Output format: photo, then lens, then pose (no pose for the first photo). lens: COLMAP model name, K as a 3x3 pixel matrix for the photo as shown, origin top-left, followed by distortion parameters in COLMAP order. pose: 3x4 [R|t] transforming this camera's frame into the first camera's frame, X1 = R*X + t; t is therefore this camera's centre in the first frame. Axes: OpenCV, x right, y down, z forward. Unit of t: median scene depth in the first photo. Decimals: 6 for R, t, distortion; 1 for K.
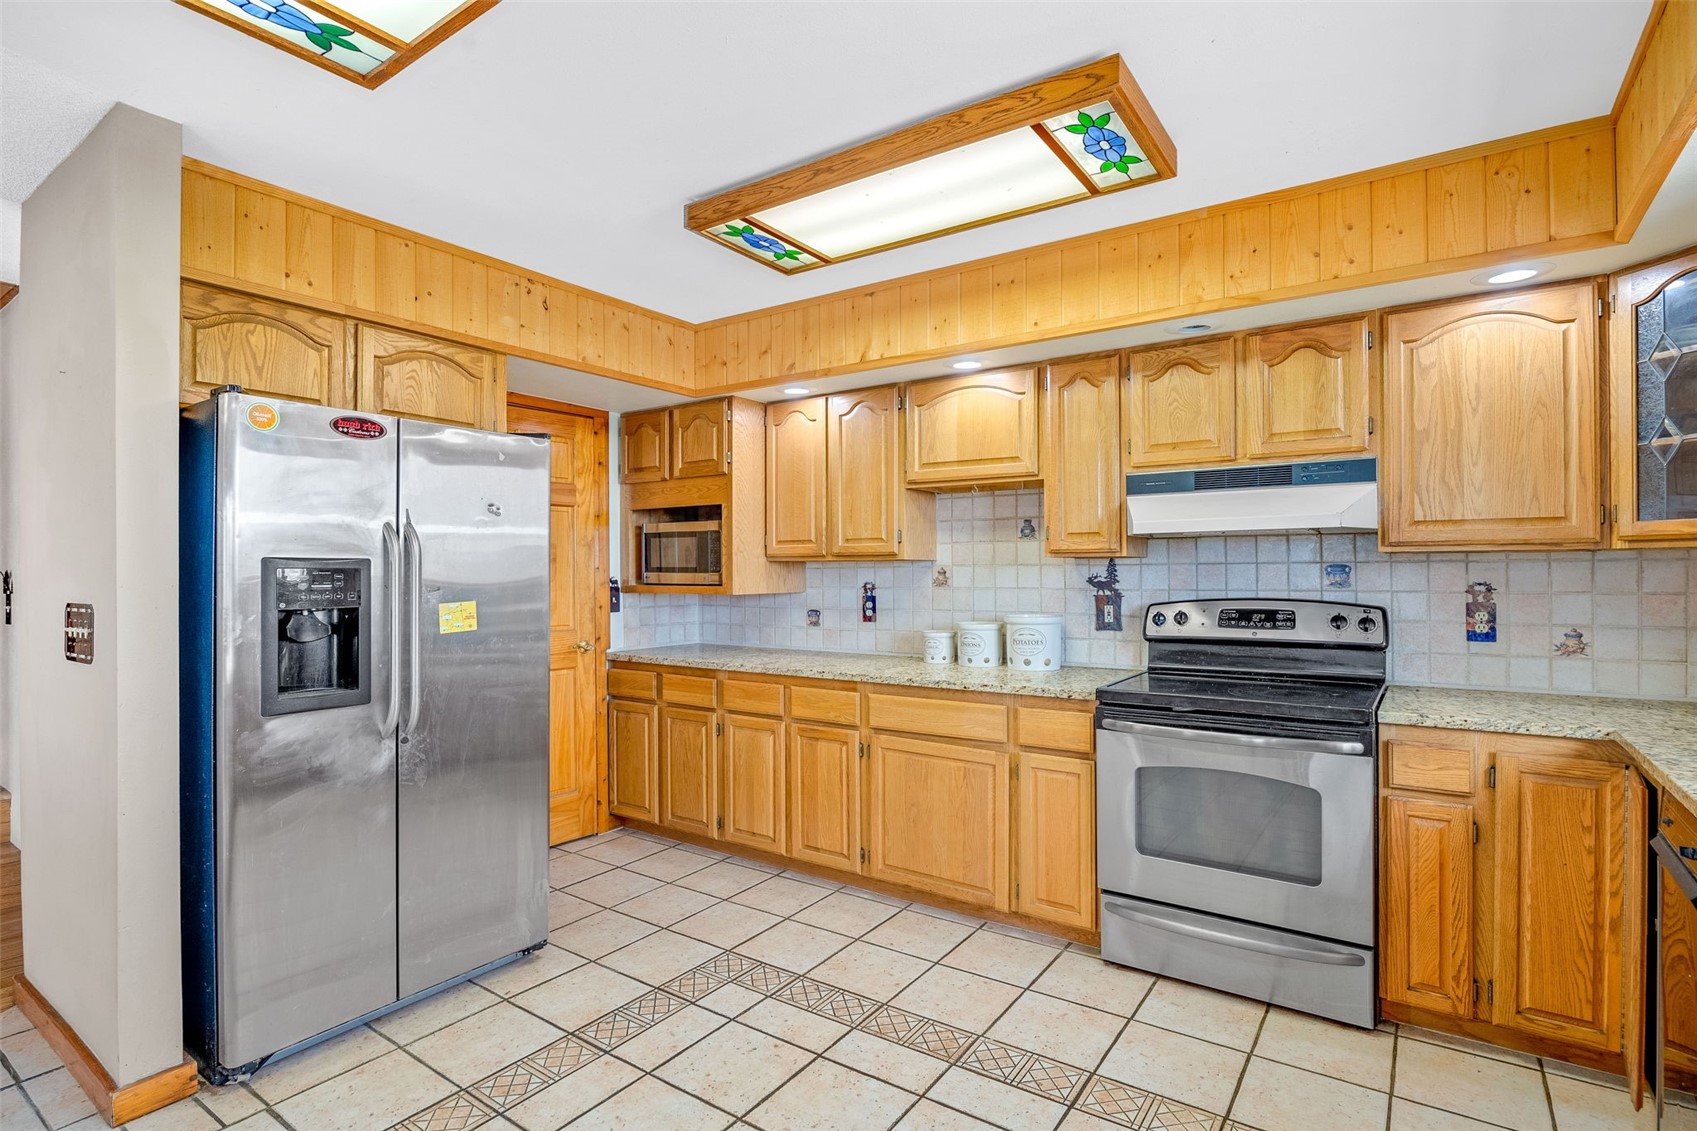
lens RADIAL K [[821.4, 0, 848.5], [0, 821.4, 565.5], [0, 0, 1]] dist [-0.012373, 0.000609]
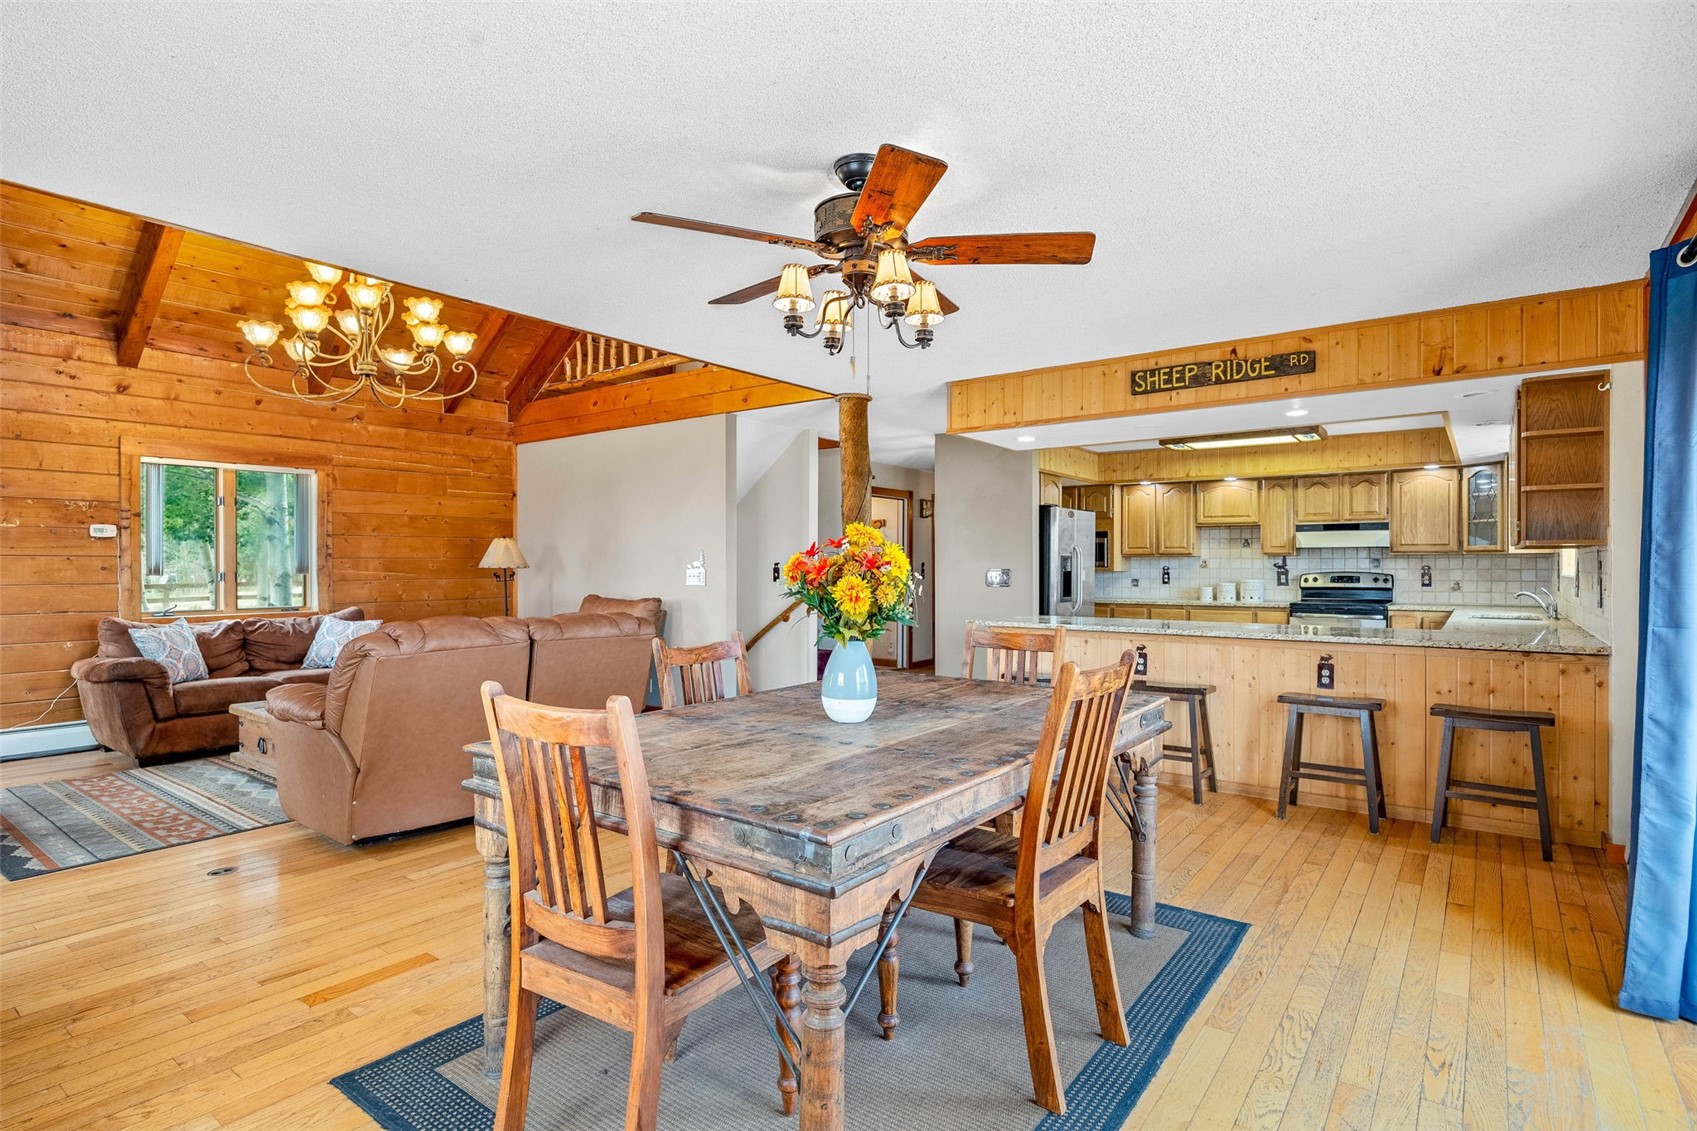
lens RADIAL K [[889.4, 0, 881.9], [0, 889.4, 562.9], [0, 0, 1]] dist [-0.000394, 0.000021]
pose [[0.999687, 0.004312, 0.024632, -1.055246], [-0.004421, 0.999981, 0.004356, 0.006002], [-0.024612, -0.004463, 0.999687, -1.811582]]
